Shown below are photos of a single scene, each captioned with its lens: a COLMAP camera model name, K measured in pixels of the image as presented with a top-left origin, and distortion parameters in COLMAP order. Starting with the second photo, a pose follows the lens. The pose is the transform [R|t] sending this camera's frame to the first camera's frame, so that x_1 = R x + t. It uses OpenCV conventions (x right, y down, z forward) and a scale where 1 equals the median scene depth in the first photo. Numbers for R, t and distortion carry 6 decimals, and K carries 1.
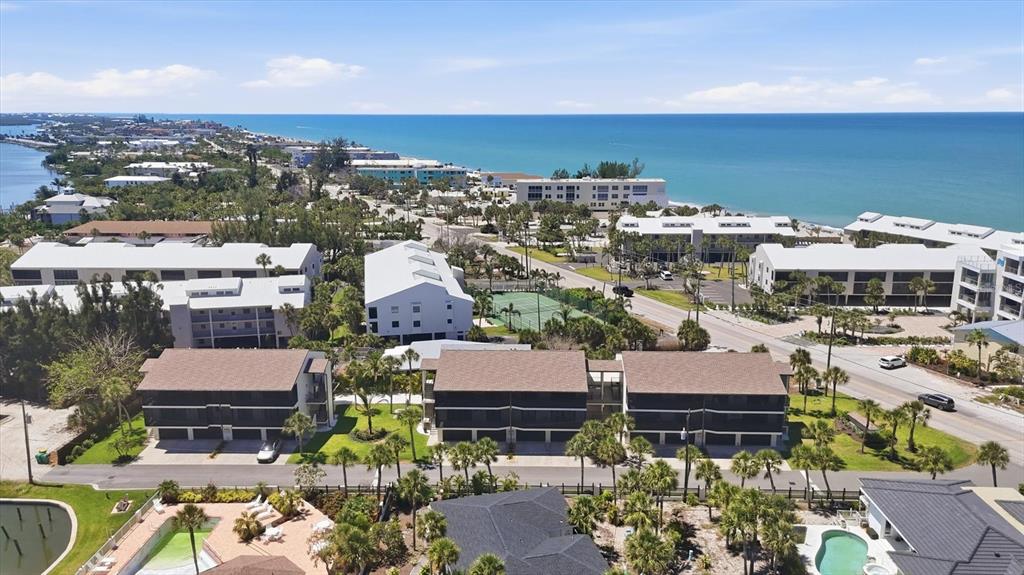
lens RADIAL K [[757.5, 0, 512.0], [0, 757.5, 287.5], [0, 0, 1]] dist [-0.004551, -0.000490]
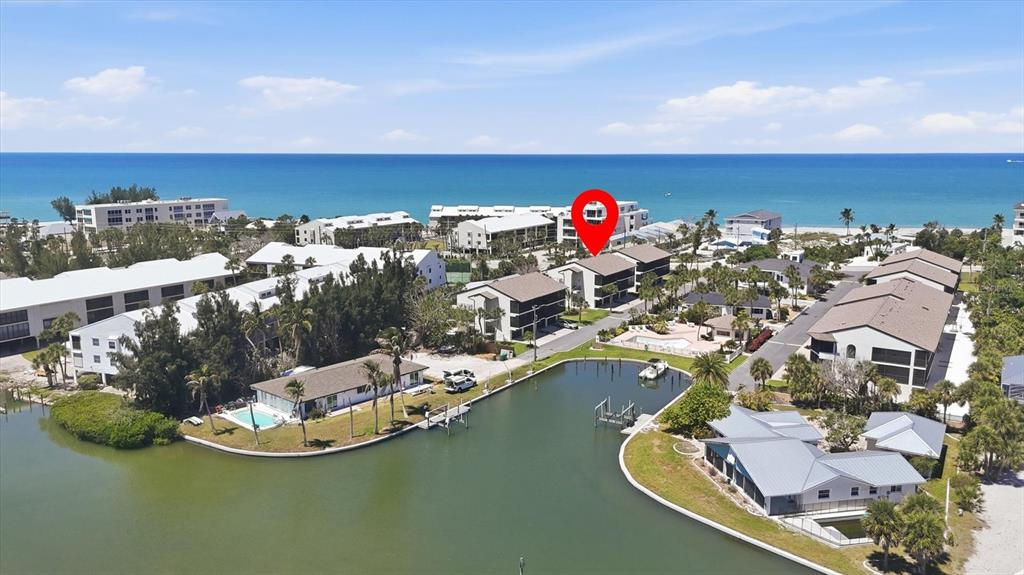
lens RADIAL K [[757.5, 0, 512.0], [0, 757.5, 287.5], [0, 0, 1]] dist [-0.004551, -0.000490]
pose [[0.506619, -0.149137, 0.849173, -1.024885], [0.188347, 0.980280, 0.059795, 0.003824], [-0.841346, 0.129646, 0.524718, 0.124379]]
